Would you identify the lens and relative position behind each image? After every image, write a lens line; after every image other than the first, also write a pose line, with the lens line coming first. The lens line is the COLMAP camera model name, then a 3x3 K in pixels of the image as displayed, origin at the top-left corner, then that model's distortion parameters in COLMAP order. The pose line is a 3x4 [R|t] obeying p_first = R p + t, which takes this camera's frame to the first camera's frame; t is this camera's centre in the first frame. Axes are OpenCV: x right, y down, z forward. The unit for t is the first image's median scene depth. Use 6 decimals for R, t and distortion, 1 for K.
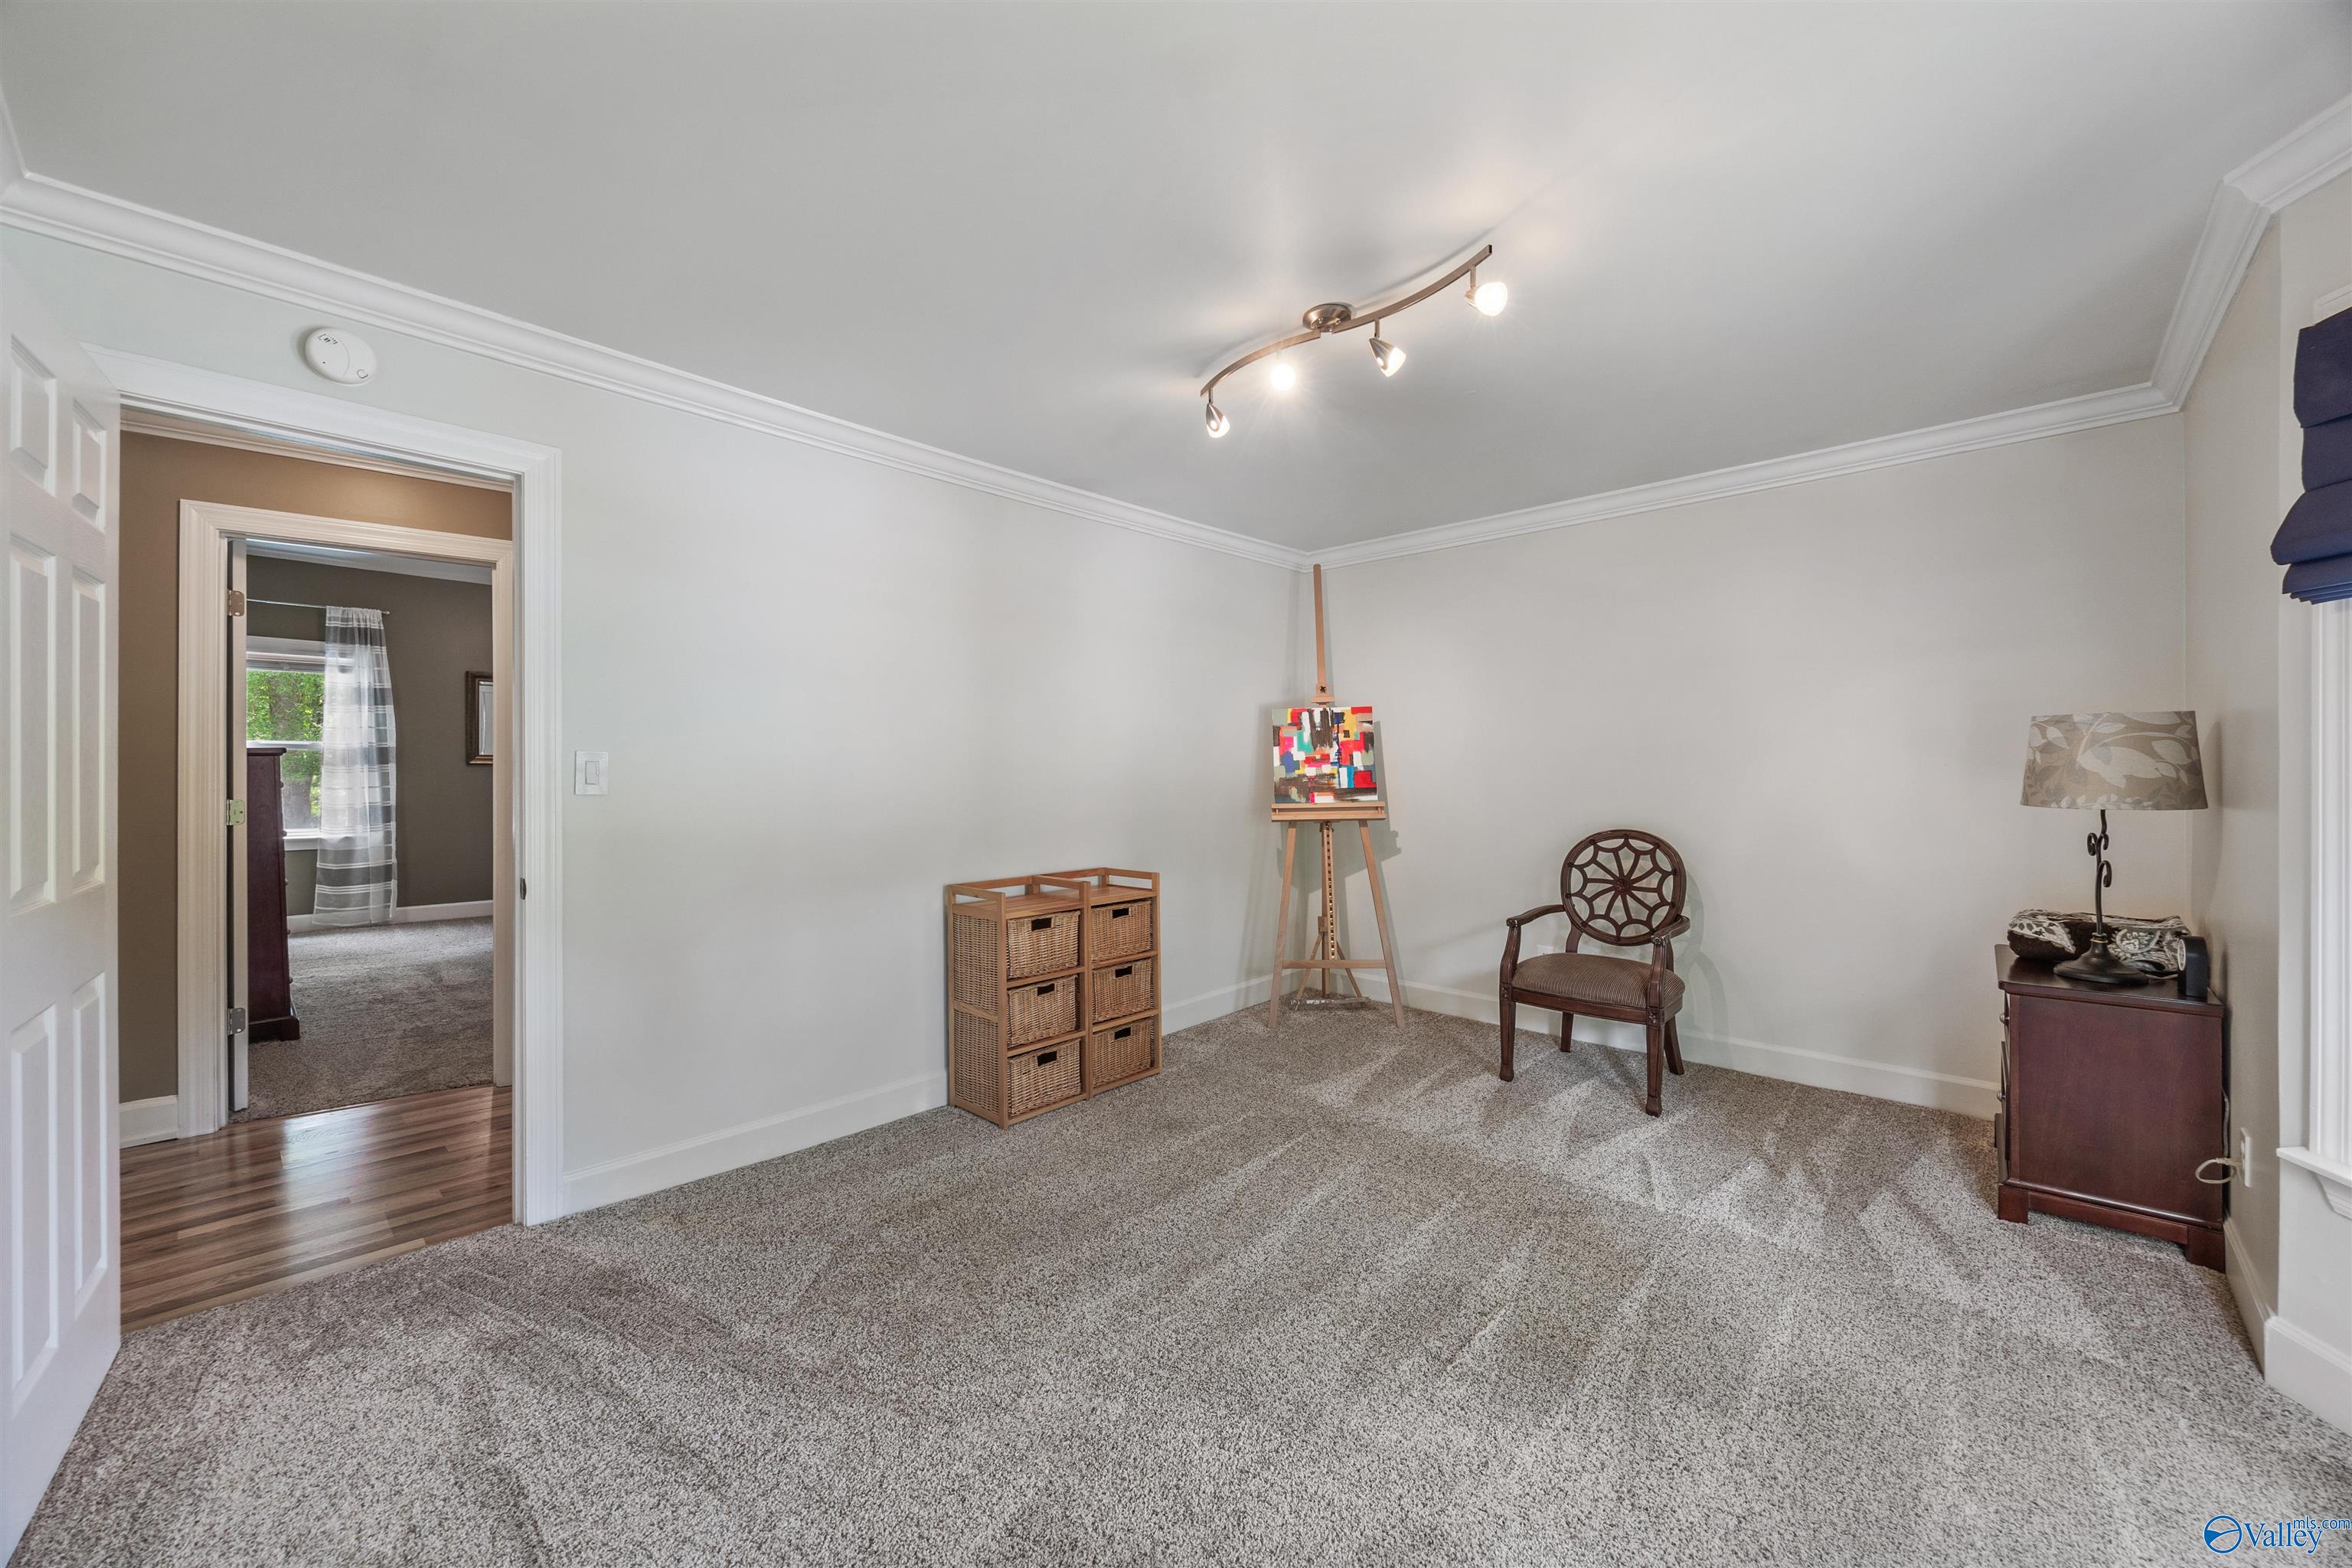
lens RADIAL K [[897.7, 0, 1172.2], [0, 897.7, 783.5], [0, 0, 1]] dist [-0.013013, 0.000043]
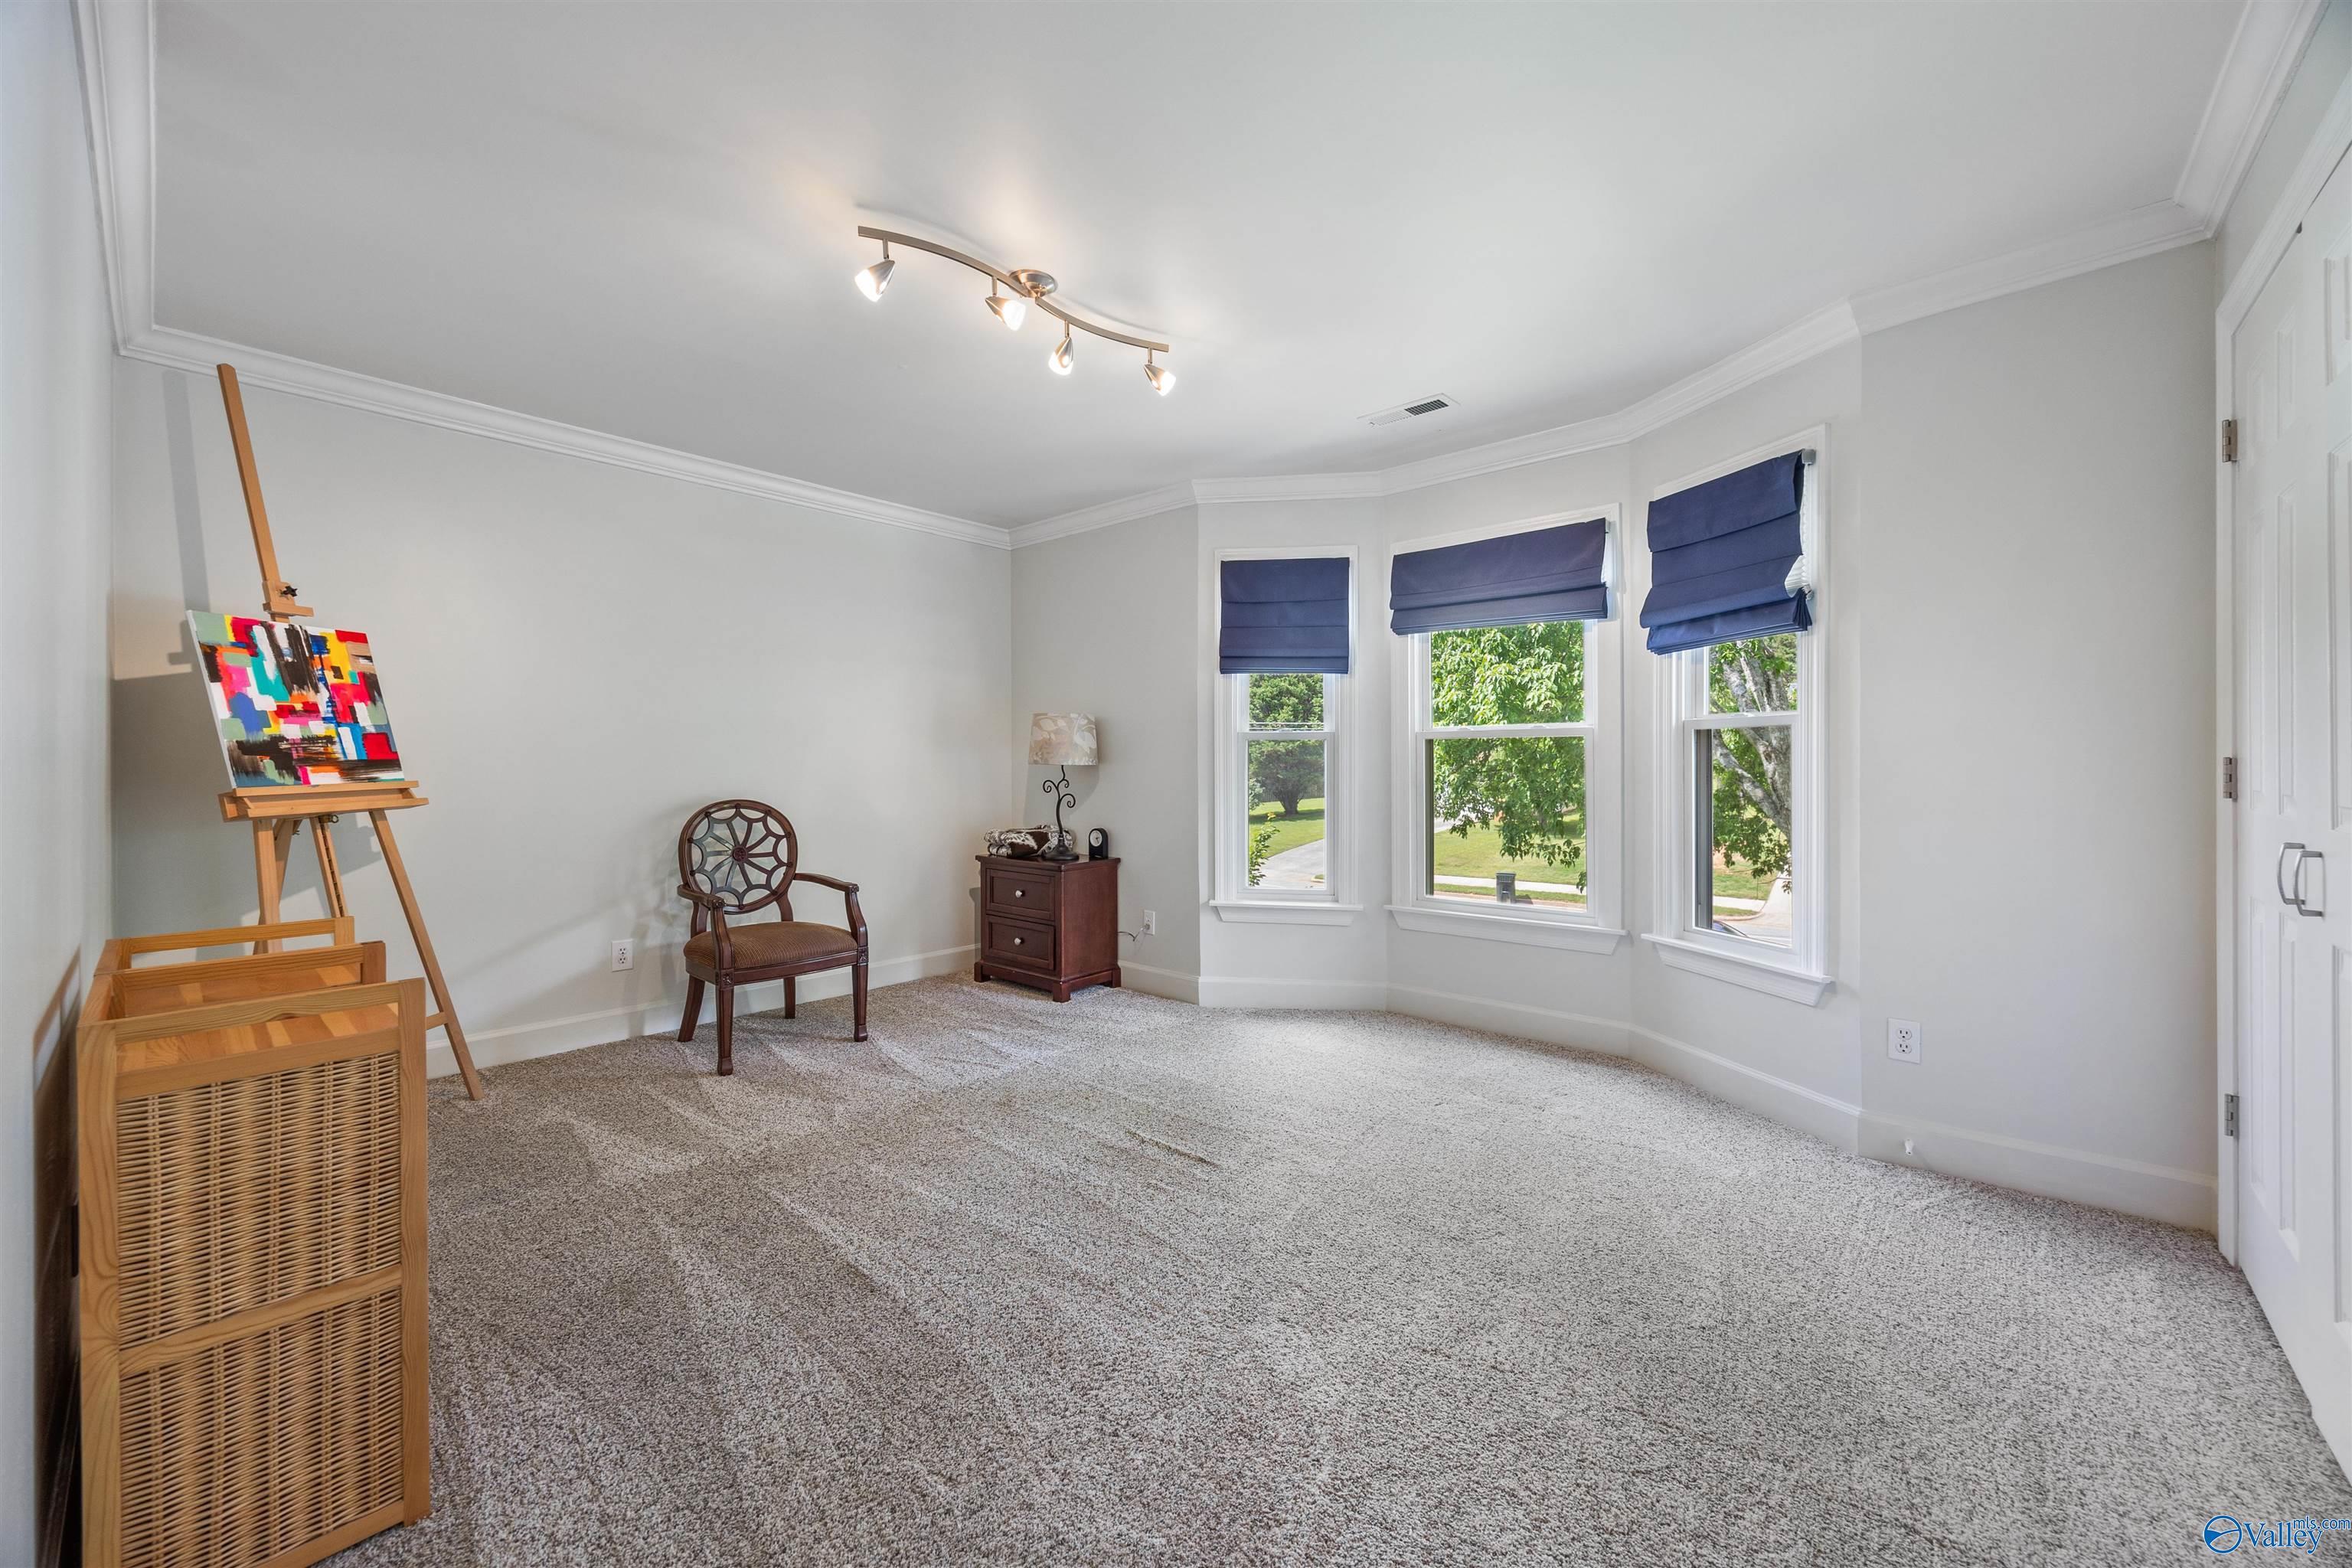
lens RADIAL K [[894.6, 0, 1176.2], [0, 894.6, 777.5], [0, 0, 1]] dist [-0.000958, -0.000324]
pose [[-0.030024, -0.013547, 0.999457, -0.515671], [0.011181, 0.999841, 0.013888, 0.017467], [-0.999487, 0.011592, -0.029868, 0.520260]]
